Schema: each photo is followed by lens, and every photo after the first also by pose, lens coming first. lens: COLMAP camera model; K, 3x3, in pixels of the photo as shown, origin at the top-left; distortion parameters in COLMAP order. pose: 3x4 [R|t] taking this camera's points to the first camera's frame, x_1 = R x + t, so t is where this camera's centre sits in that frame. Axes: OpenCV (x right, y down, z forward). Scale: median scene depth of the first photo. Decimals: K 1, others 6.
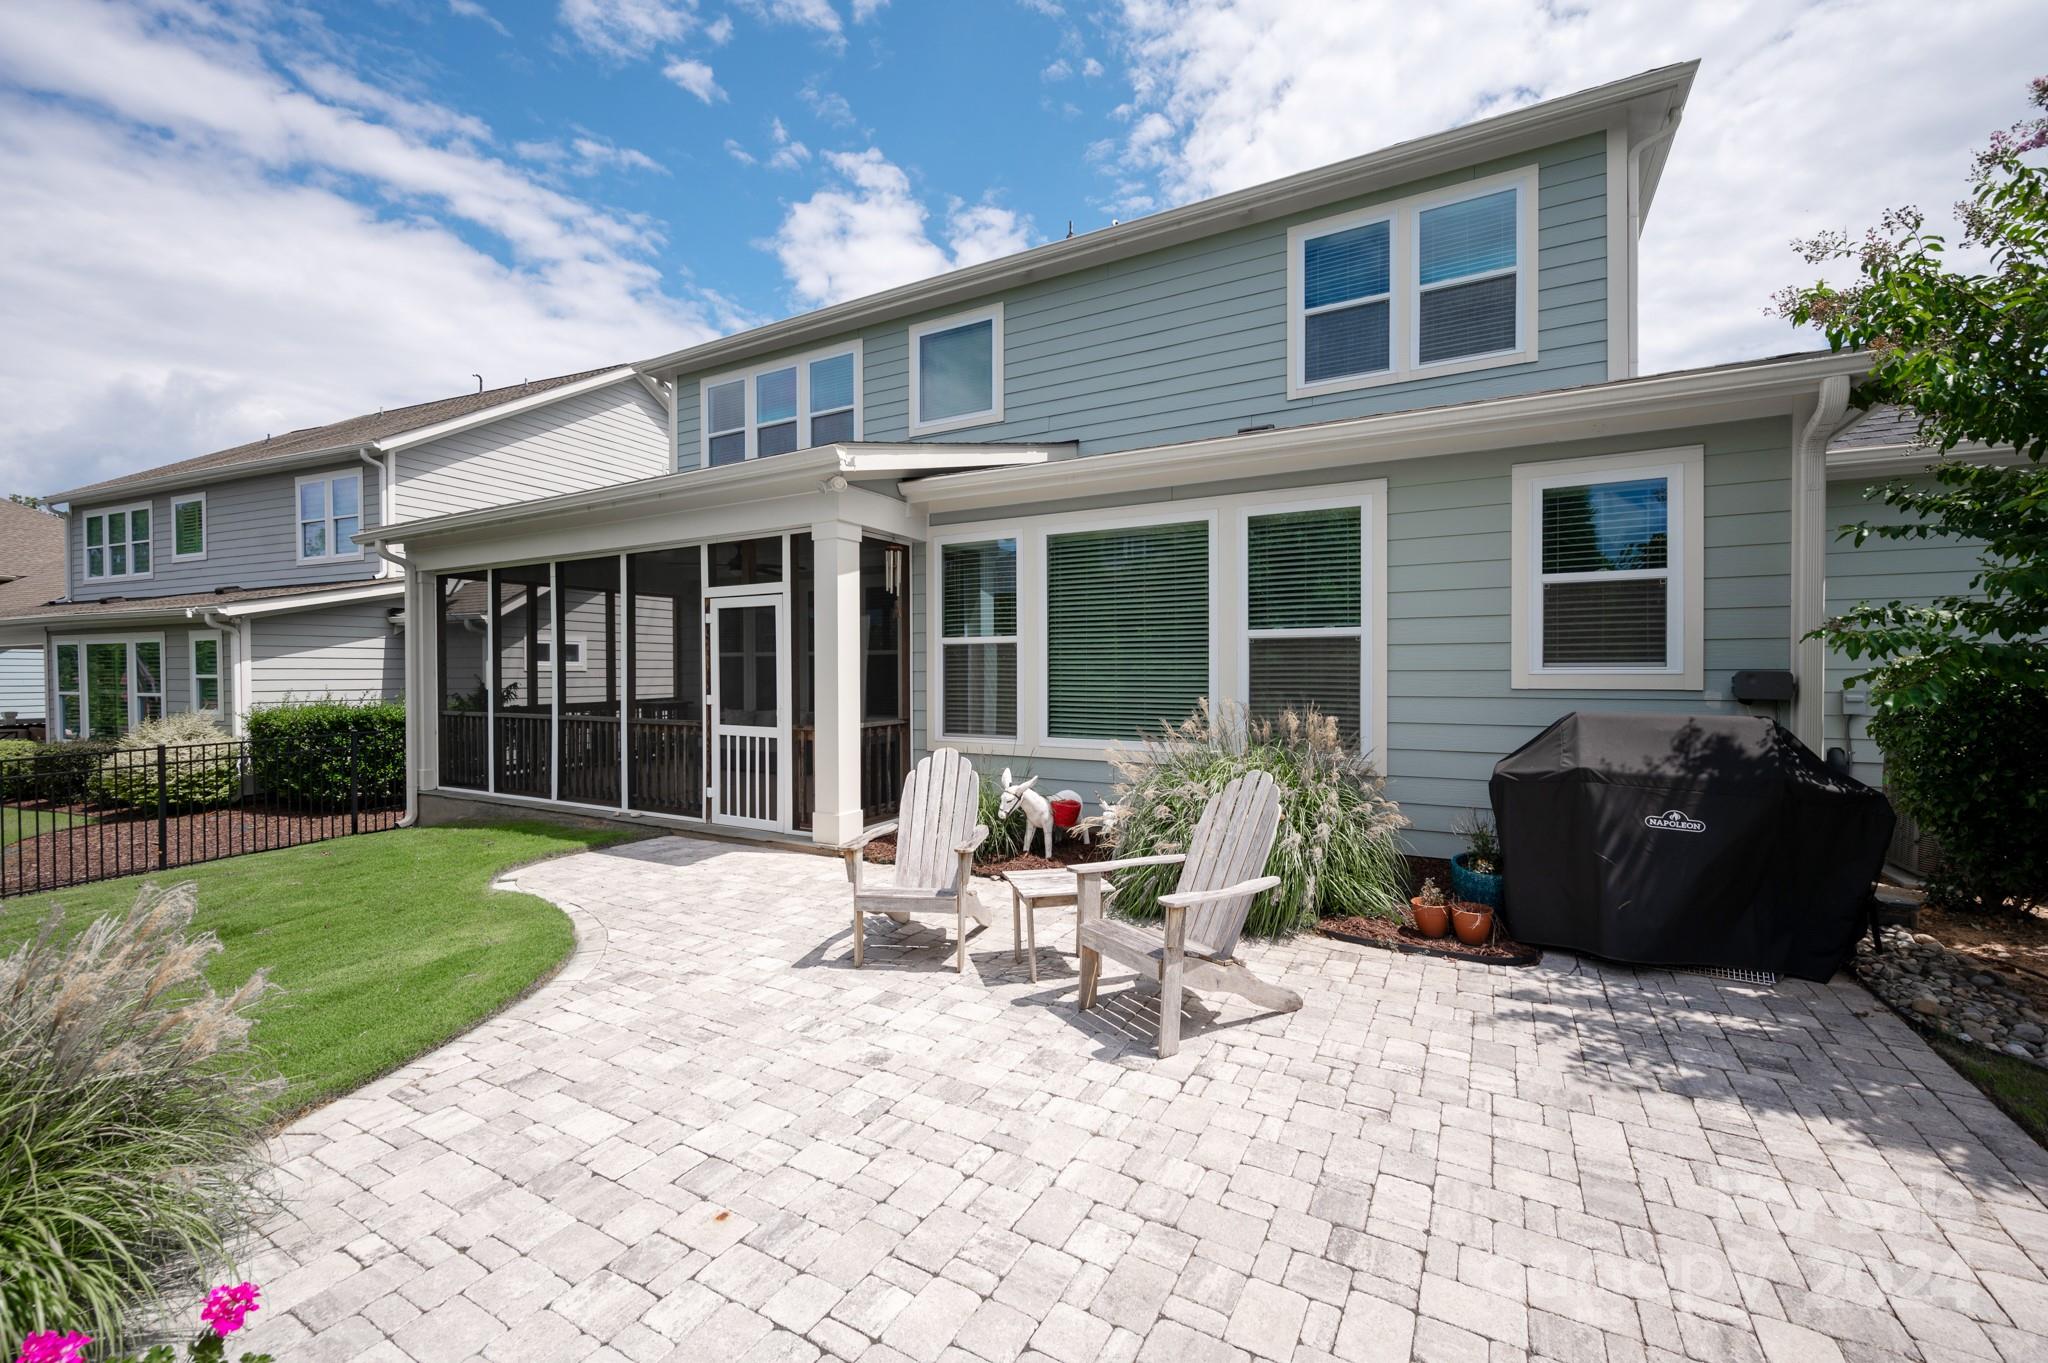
lens RADIAL K [[820.8, 0, 1024.0], [0, 820.8, 681.5], [0, 0, 1]] dist [0.001914, 0.000081]
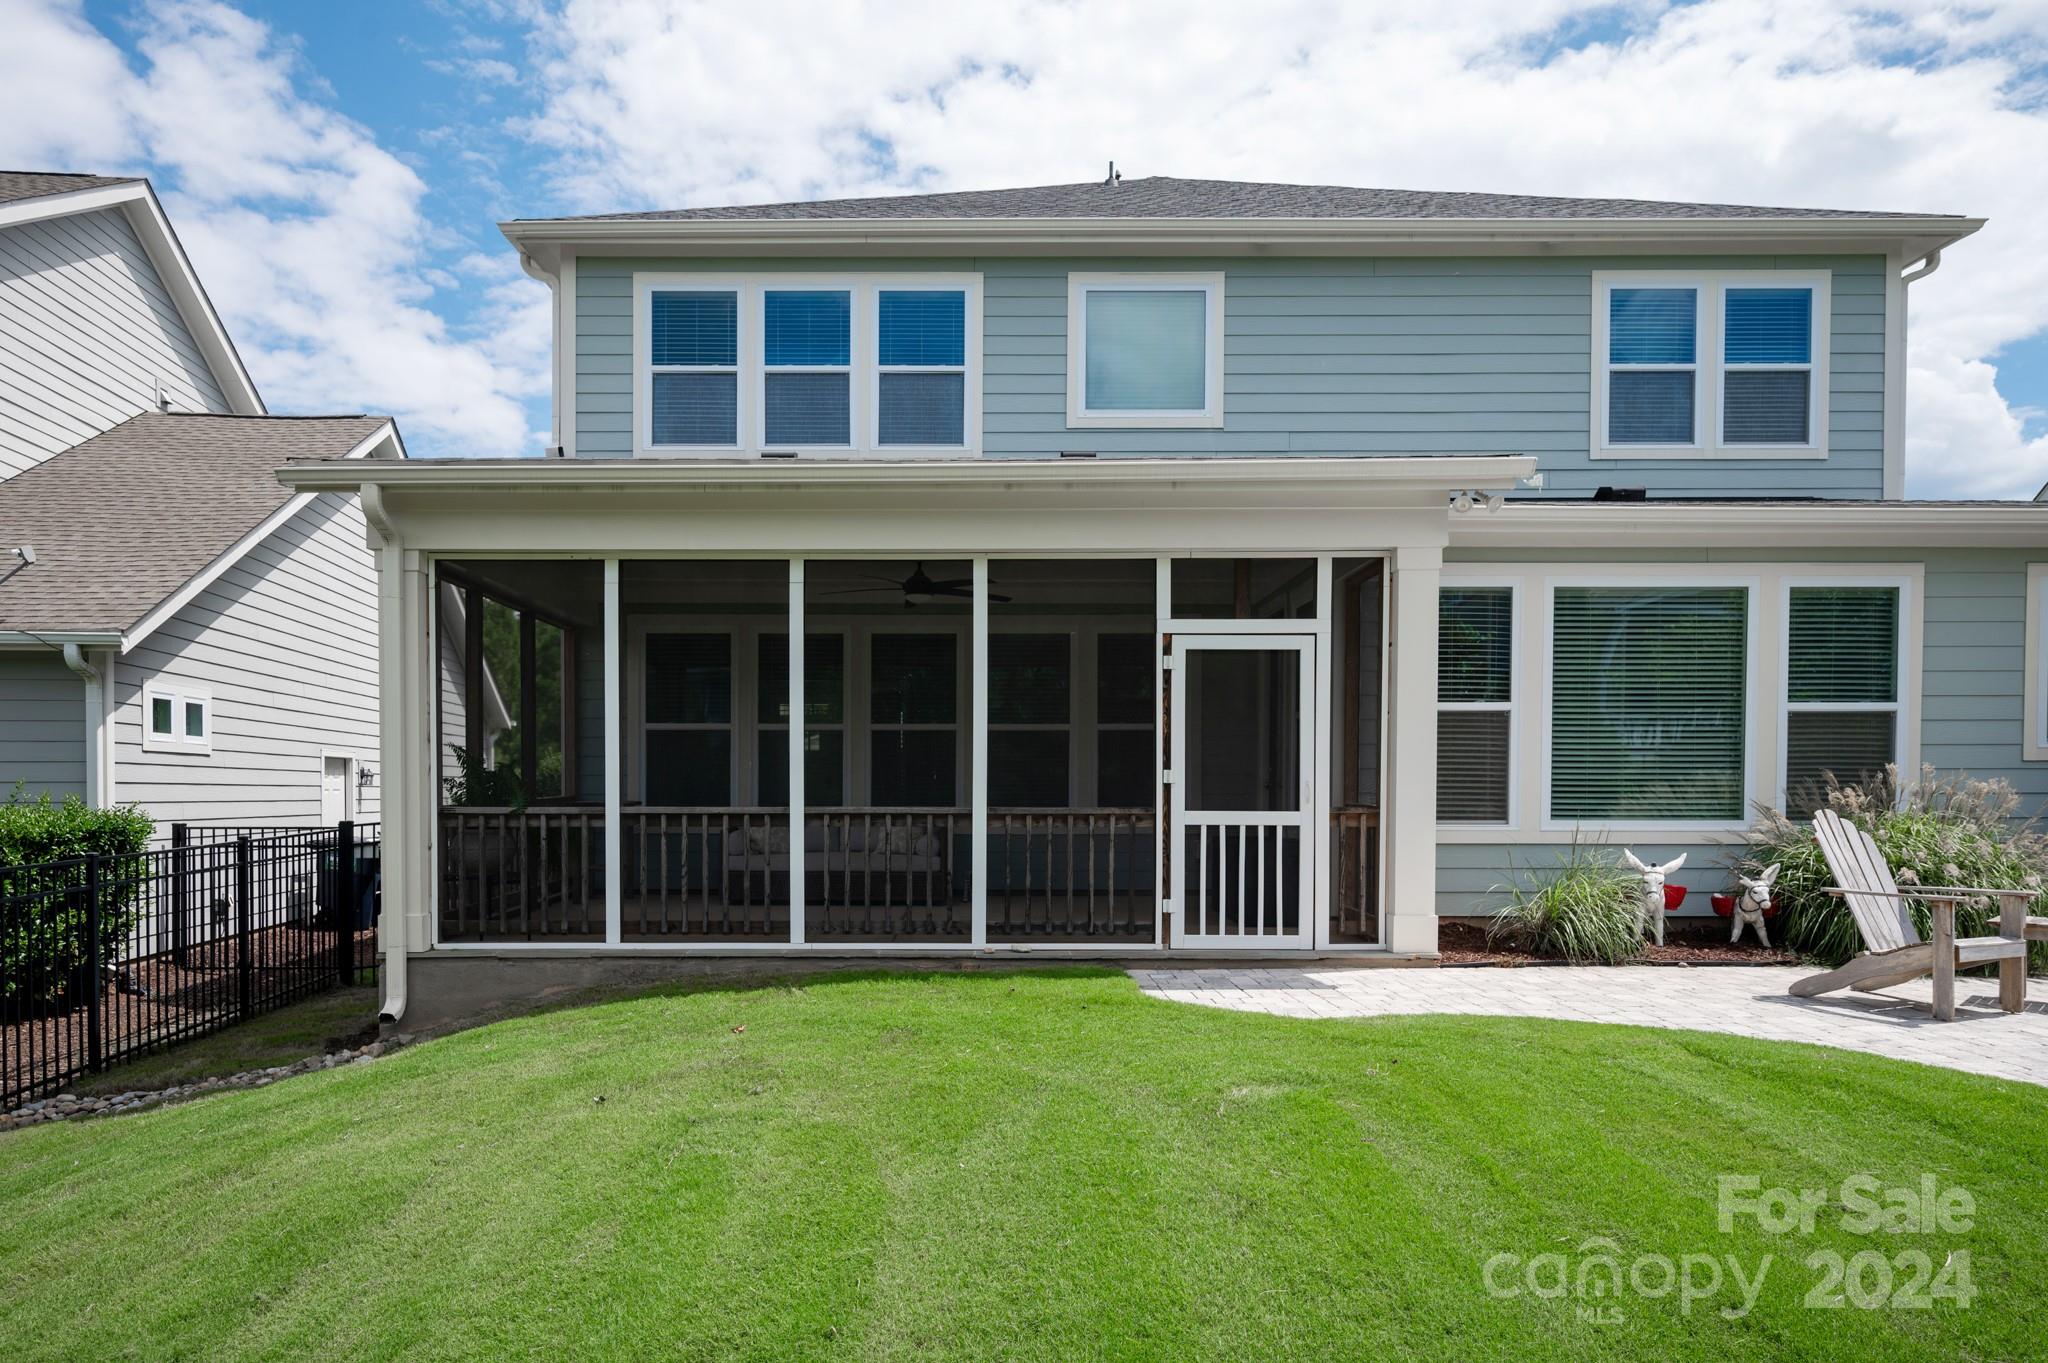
lens RADIAL K [[1182.3, 0, 1017.2], [0, 1182.3, 815.4], [0, 0, 1]] dist [0.003038, -0.000957]
pose [[0.880726, -0.007036, 0.473574, -0.994665], [0.002038, 0.999937, 0.011067, 0.044745], [-0.473622, -0.008782, 0.880685, 0.156335]]
